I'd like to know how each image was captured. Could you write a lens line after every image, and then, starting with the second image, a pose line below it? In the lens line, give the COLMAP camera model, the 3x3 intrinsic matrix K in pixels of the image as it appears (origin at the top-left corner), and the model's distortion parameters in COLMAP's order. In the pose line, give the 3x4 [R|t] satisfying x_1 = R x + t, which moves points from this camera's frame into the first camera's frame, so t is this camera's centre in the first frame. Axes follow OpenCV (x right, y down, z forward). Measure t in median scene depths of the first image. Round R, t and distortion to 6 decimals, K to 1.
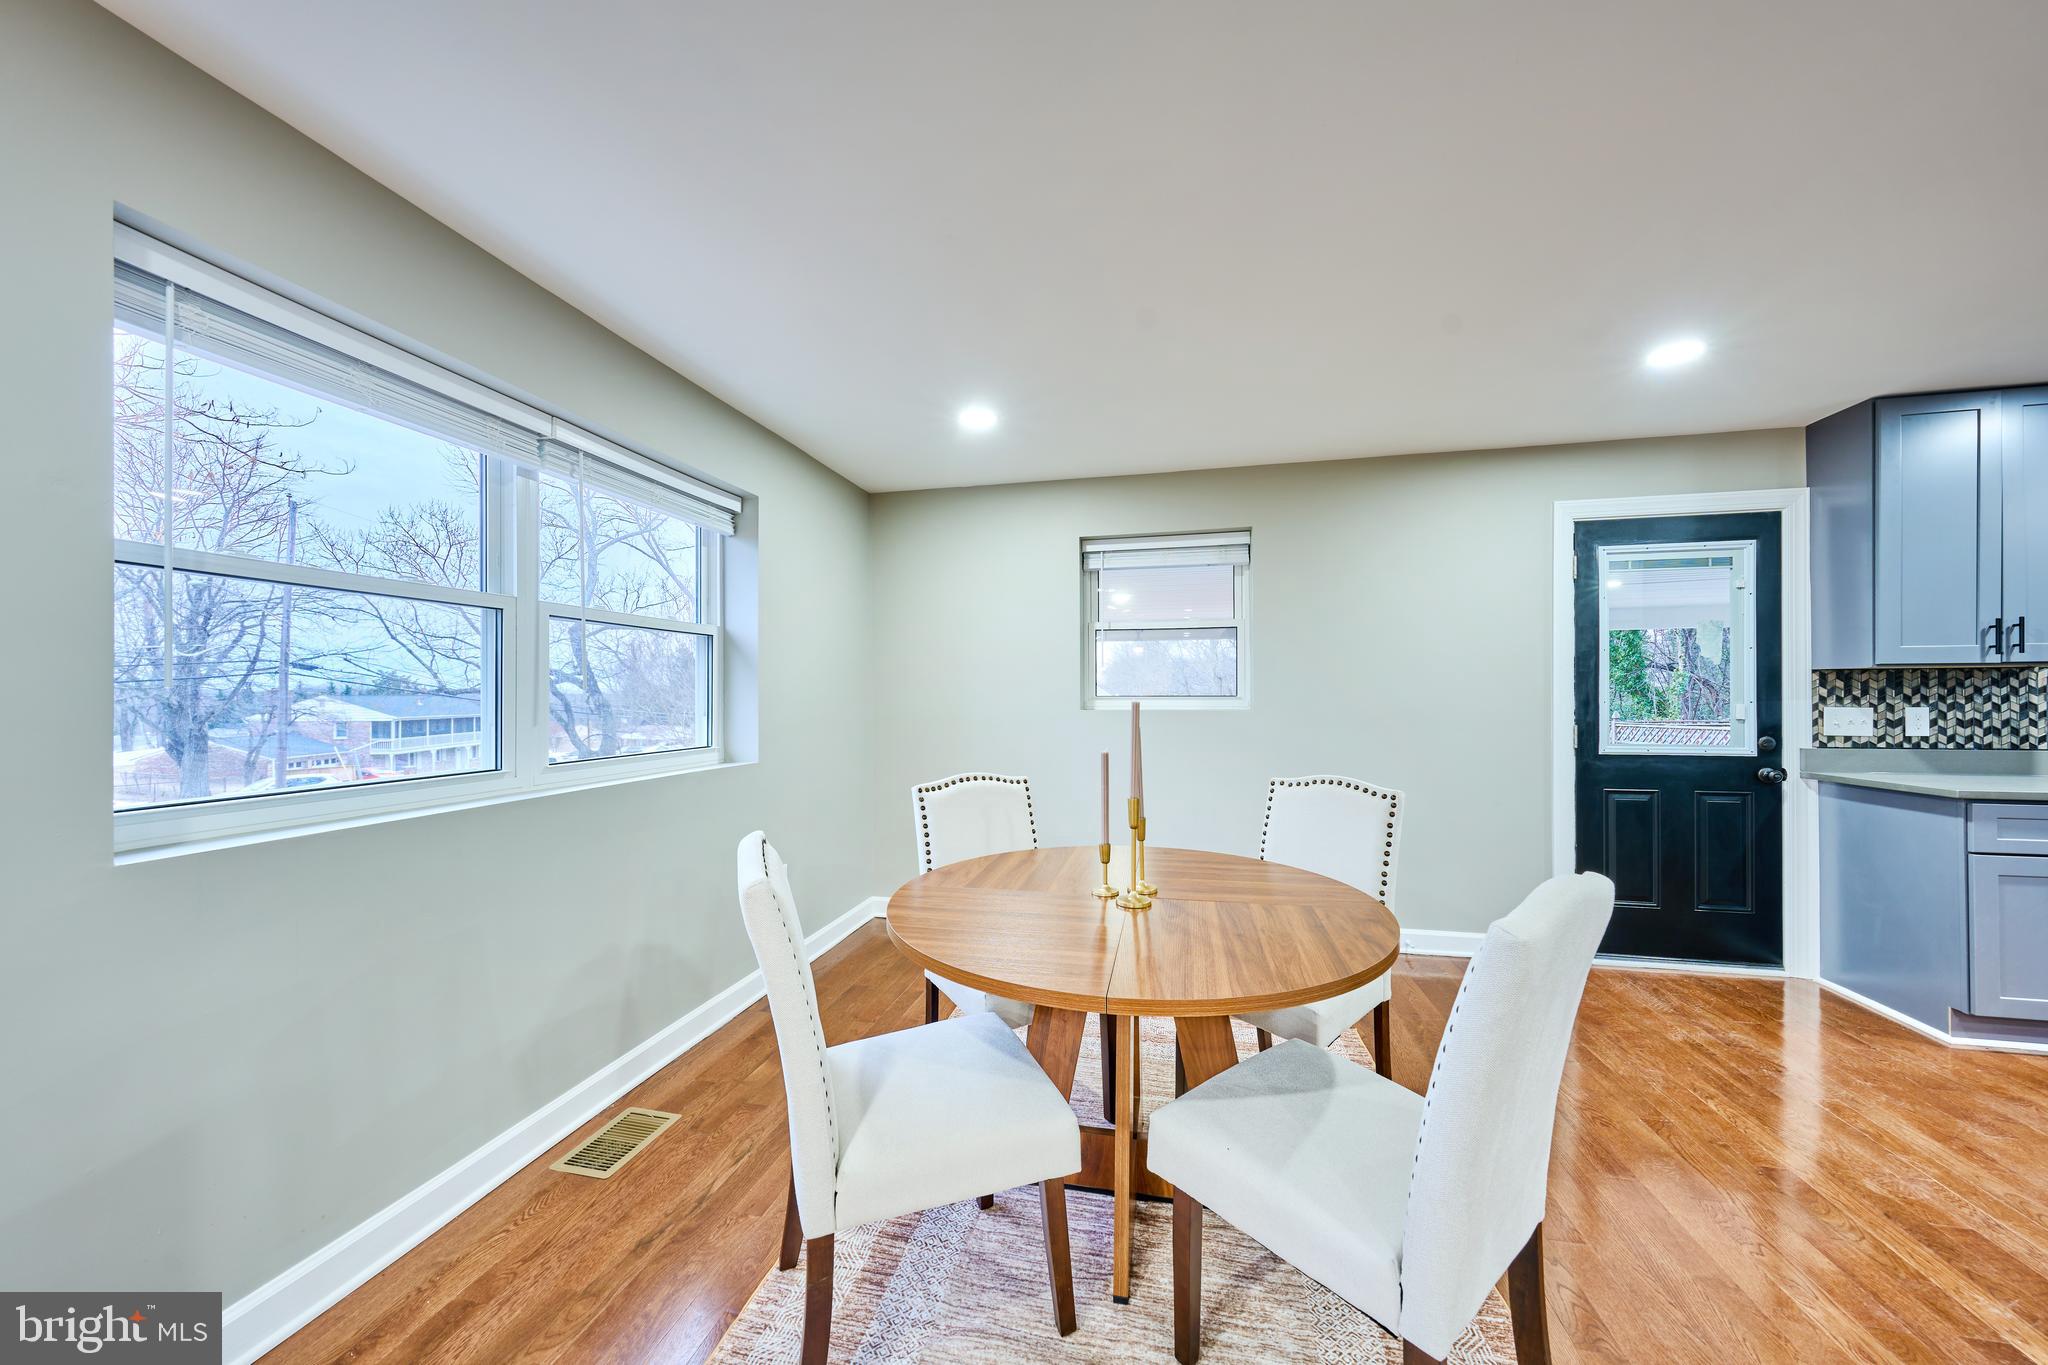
lens RADIAL K [[708.6, 0, 1025.7], [0, 708.6, 694.3], [0, 0, 1]] dist [-0.000121, 0.000267]
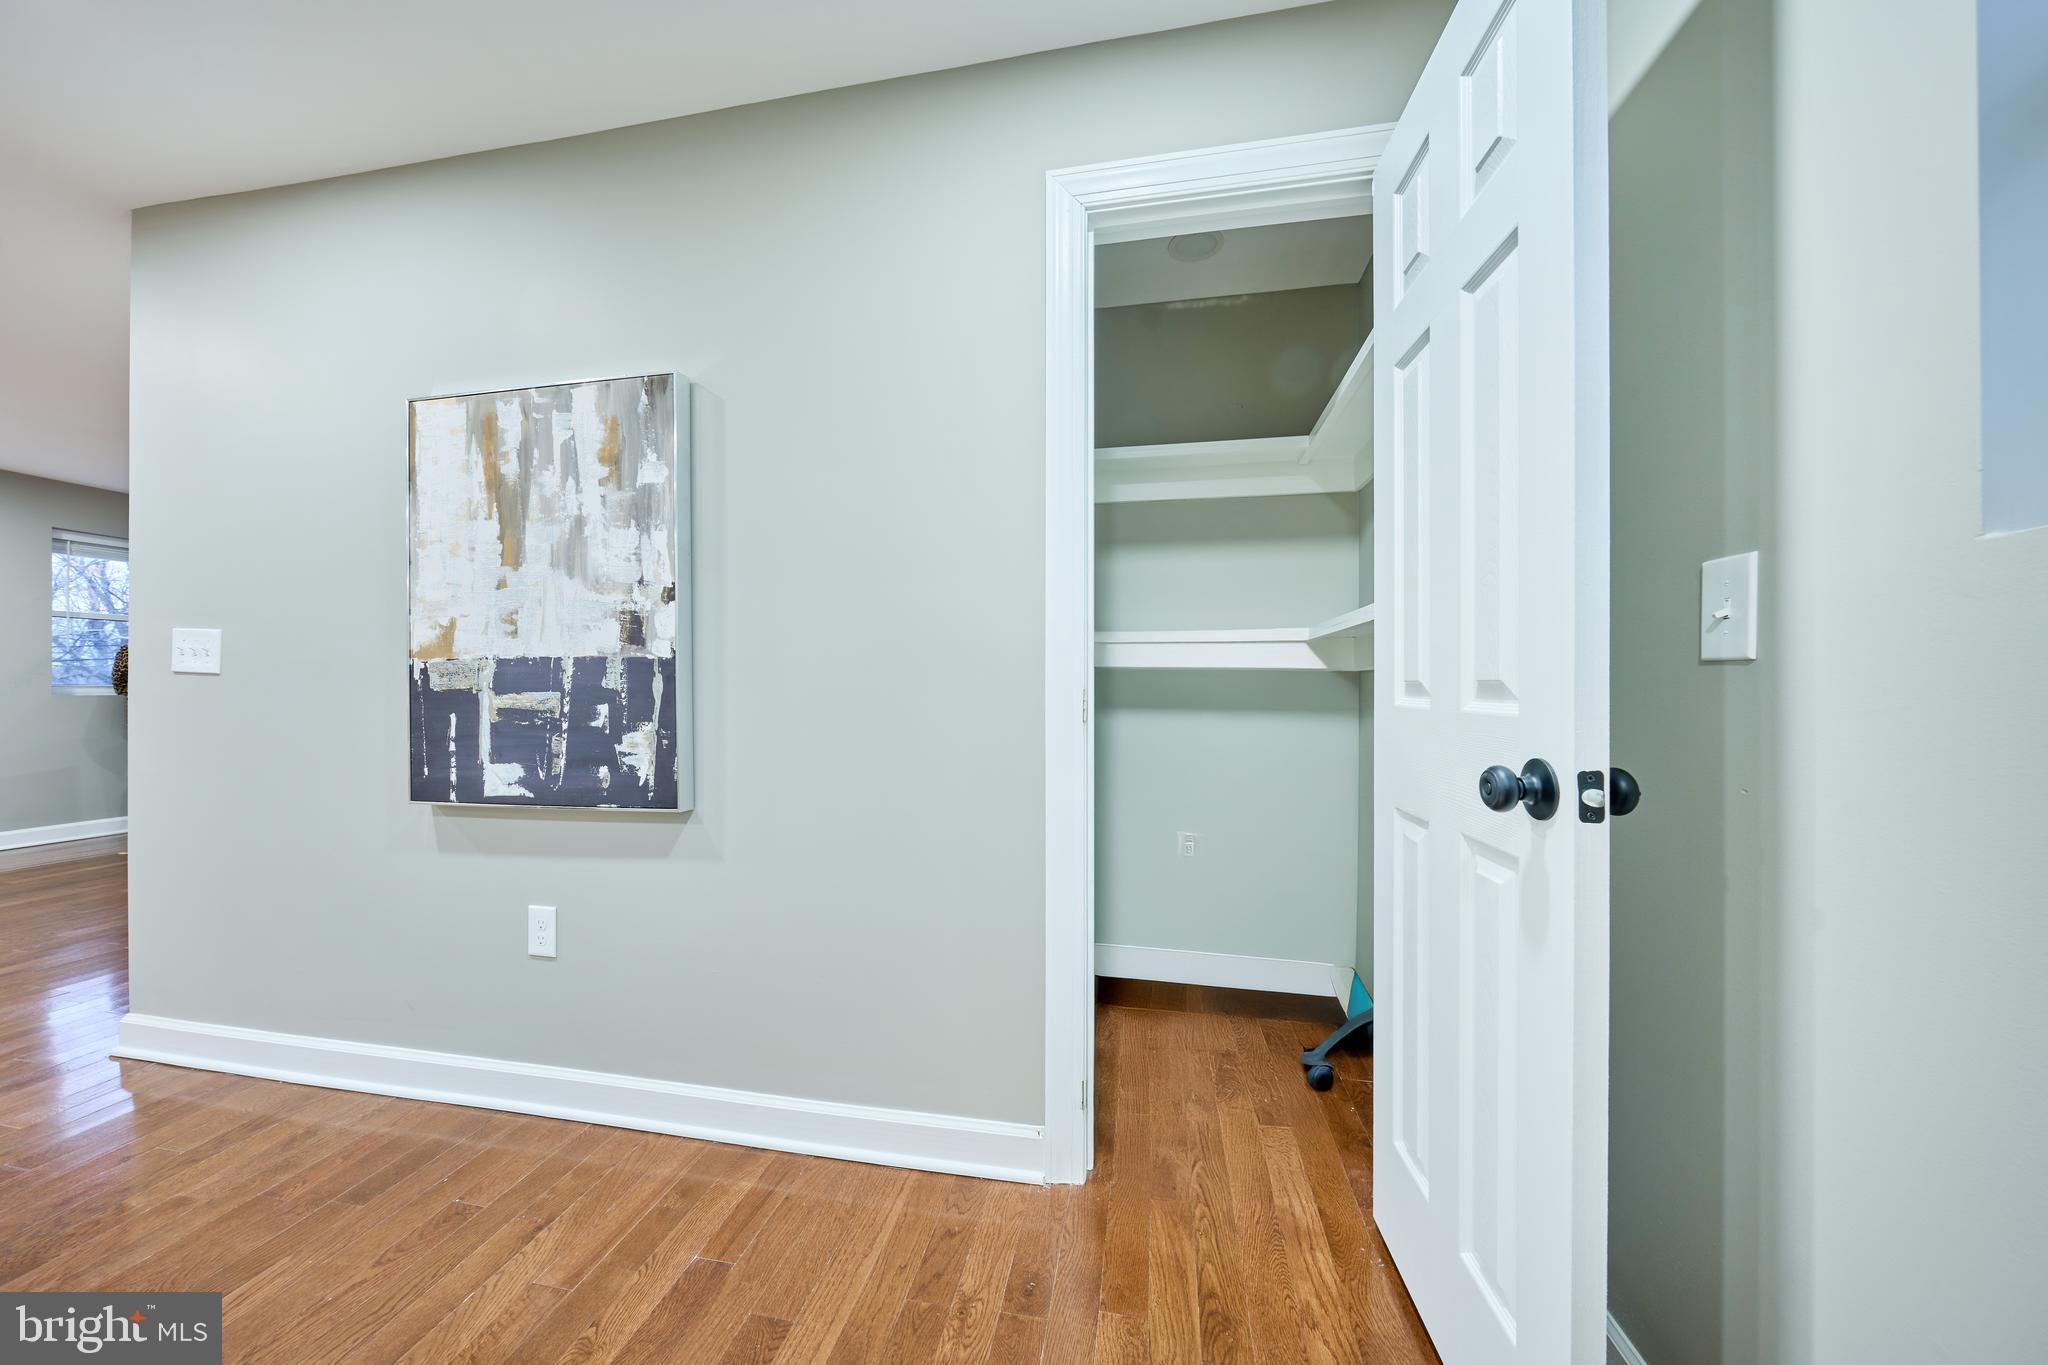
lens RADIAL K [[720.8, 0, 1023.3], [0, 720.8, 676.7], [0, 0, 1]] dist [-0.005174, 0.000149]
pose [[0.999860, 0.006243, 0.015498, 1.608795], [-0.006244, 0.999981, -0.000038, 0.045963], [-0.015498, -0.000059, 0.999880, -1.210890]]
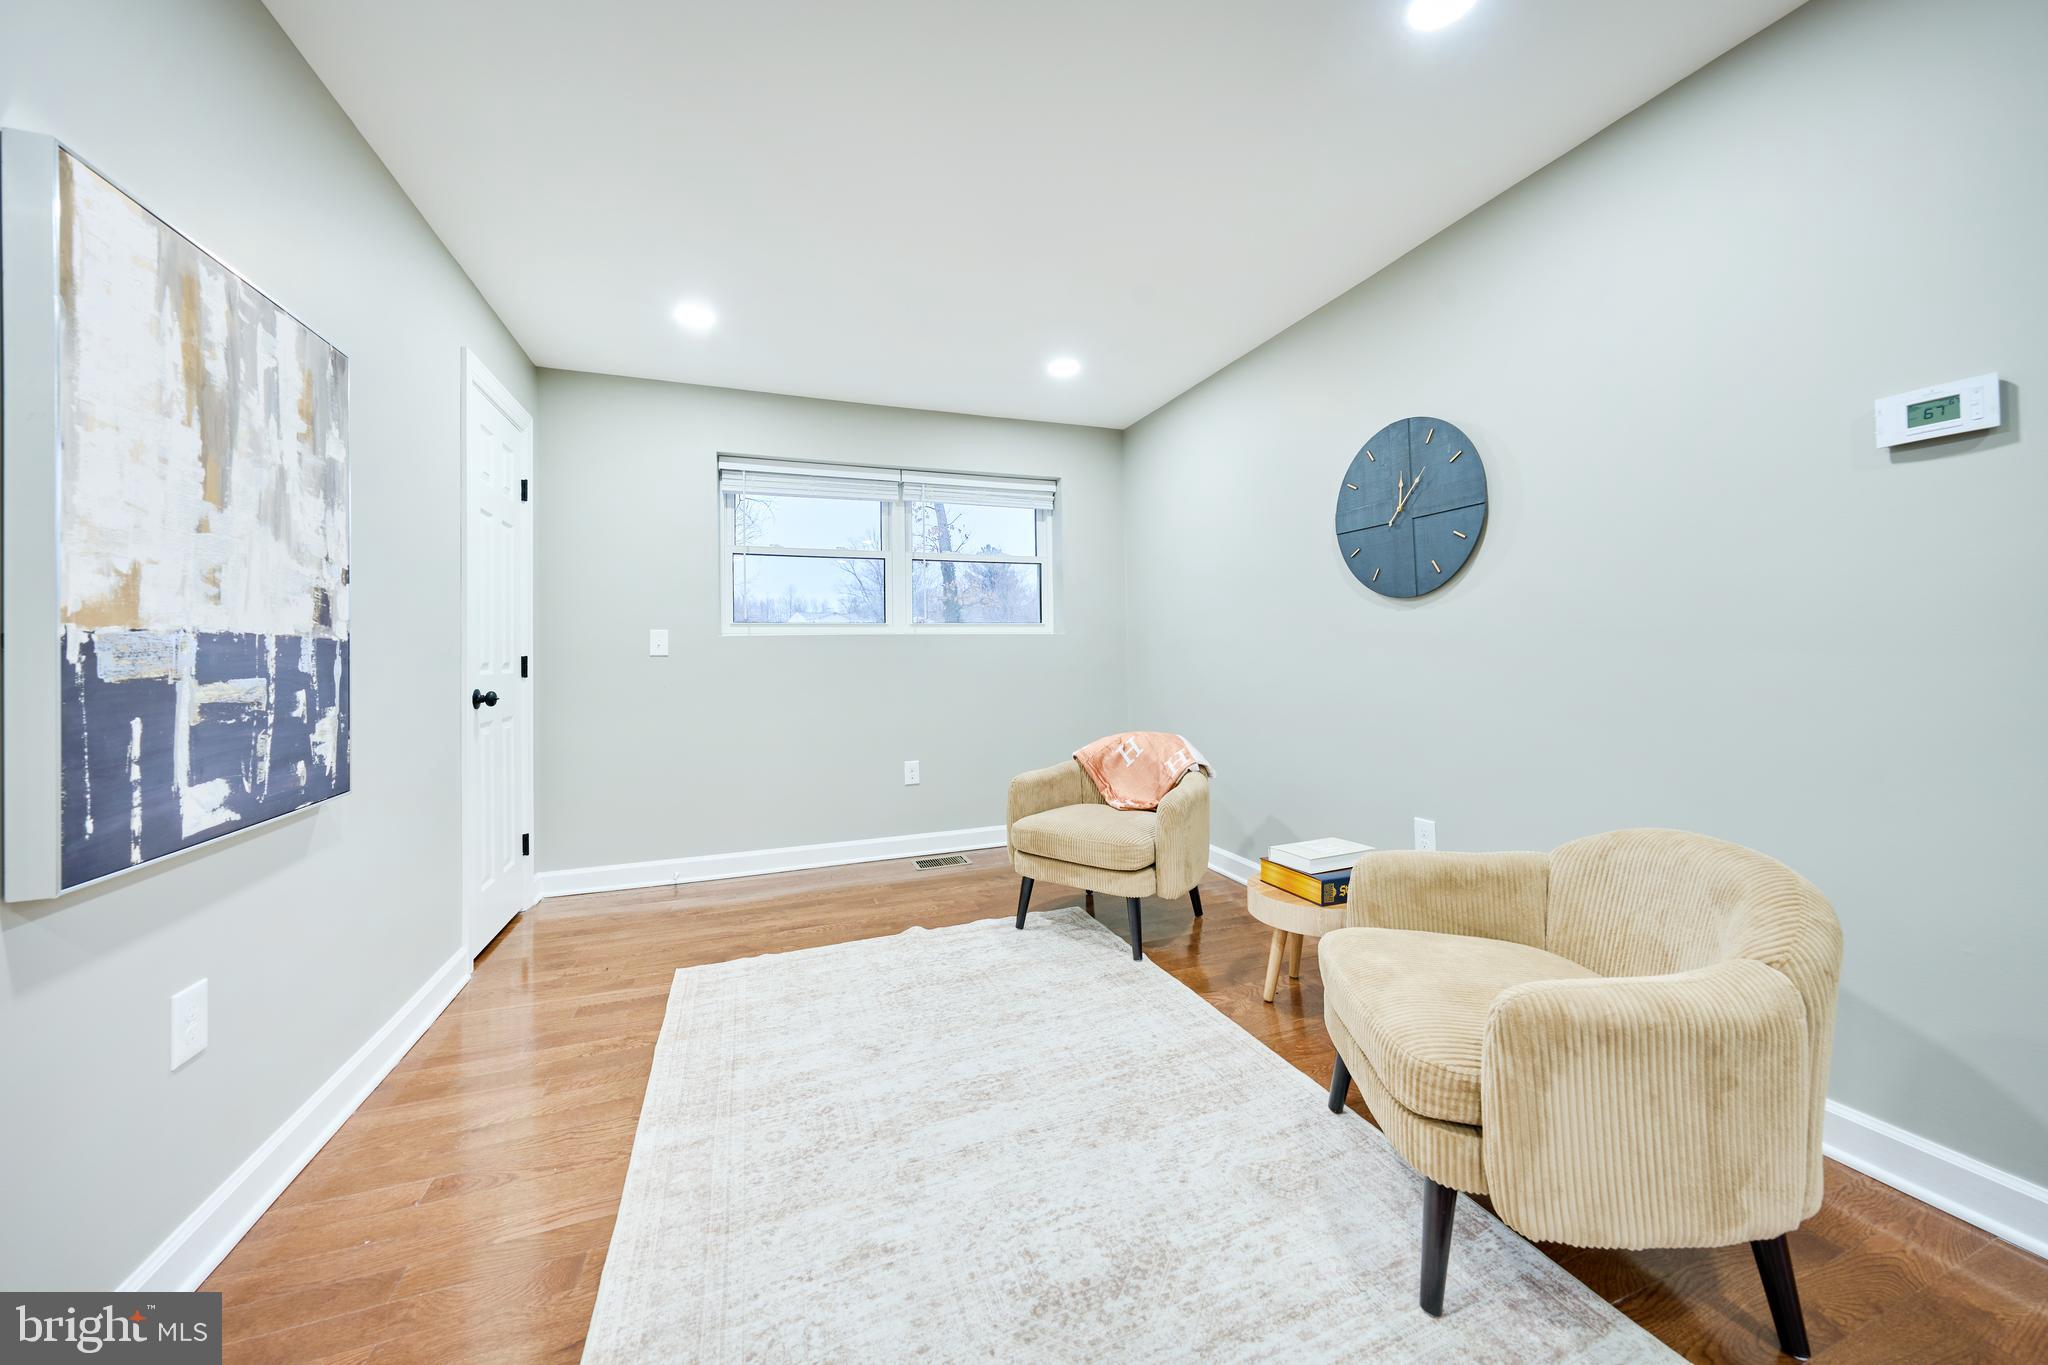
lens RADIAL K [[725.5, 0, 1026.2], [0, 725.5, 644.1], [0, 0, 1]] dist [-0.001526, -0.000032]
pose [[-0.541099, 0.029625, 0.840437, 0.600653], [0.017904, 0.999559, -0.023707, 0.058426], [-0.840768, 0.002219, -0.541391, -0.791441]]
